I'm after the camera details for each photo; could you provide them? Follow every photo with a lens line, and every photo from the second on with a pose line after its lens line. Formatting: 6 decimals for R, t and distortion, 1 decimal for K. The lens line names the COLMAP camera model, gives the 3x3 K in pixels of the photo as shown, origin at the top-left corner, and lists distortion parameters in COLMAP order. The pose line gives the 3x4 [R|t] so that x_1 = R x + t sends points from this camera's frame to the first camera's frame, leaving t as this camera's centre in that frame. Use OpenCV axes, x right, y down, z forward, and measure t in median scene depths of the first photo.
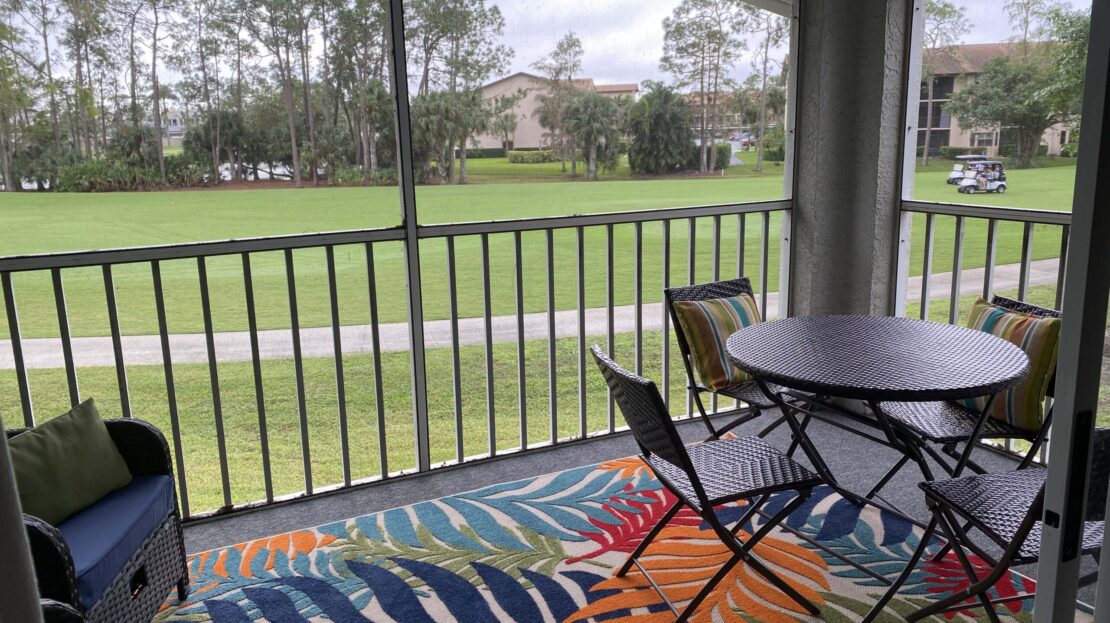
lens RADIAL K [[817.1, 0, 558.2], [0, 817.1, 313.0], [0, 0, 1]] dist [-0.008794, -0.045924]
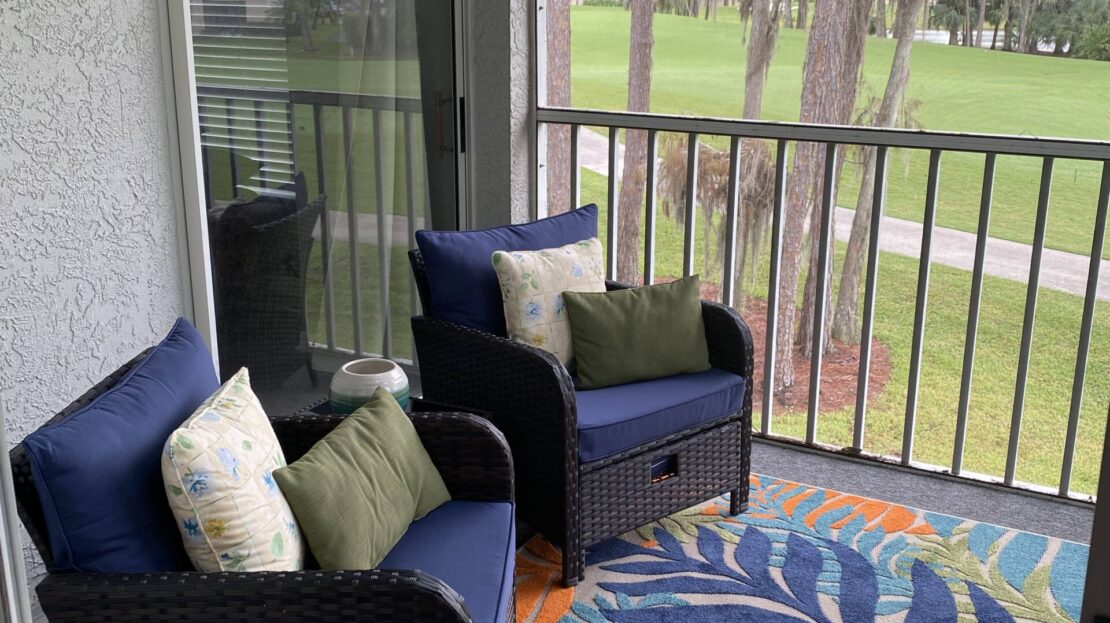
lens RADIAL K [[1091.9, 0, 559.4], [0, 1091.9, 315.9], [0, 0, 1]] dist [-0.027220, 0.000000]
pose [[0.545510, 0.257701, -0.797501, 0.307499], [-0.193095, 0.964600, 0.179615, -0.038671], [0.815557, 0.056012, 0.575960, 0.109919]]
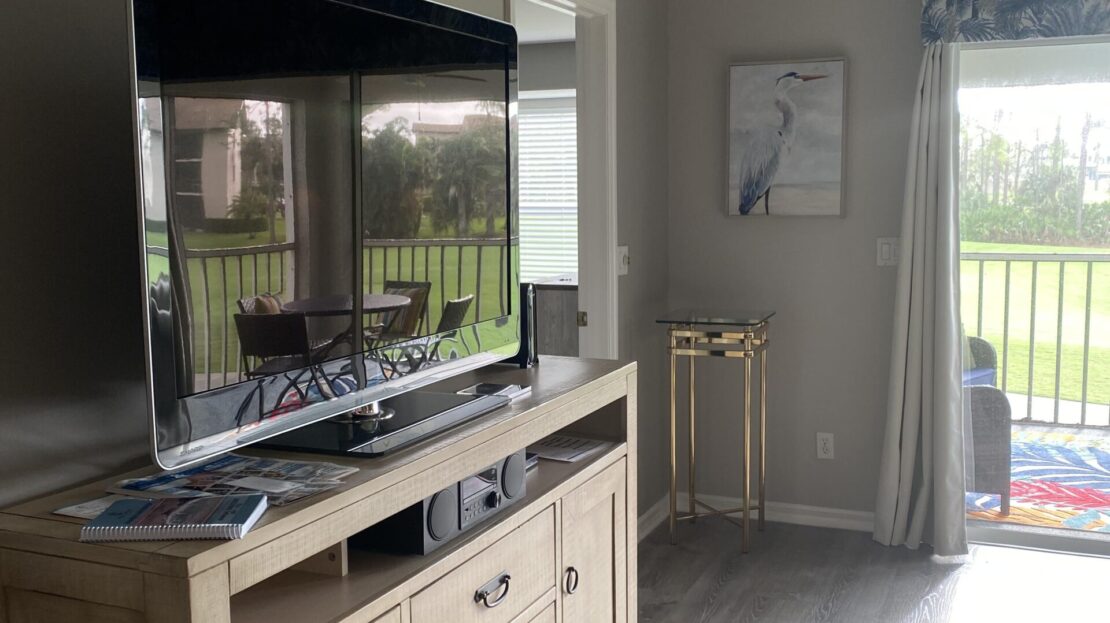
lens RADIAL K [[1091.9, 0, 562.7], [0, 1091.9, 319.6], [0, 0, 1]] dist [-0.027220, 0.000000]
pose [[0.625347, 0.104977, -0.773253, 0.838199], [-0.169770, 0.985477, -0.003509, 0.268168], [0.761655, 0.133470, 0.634088, -1.387035]]
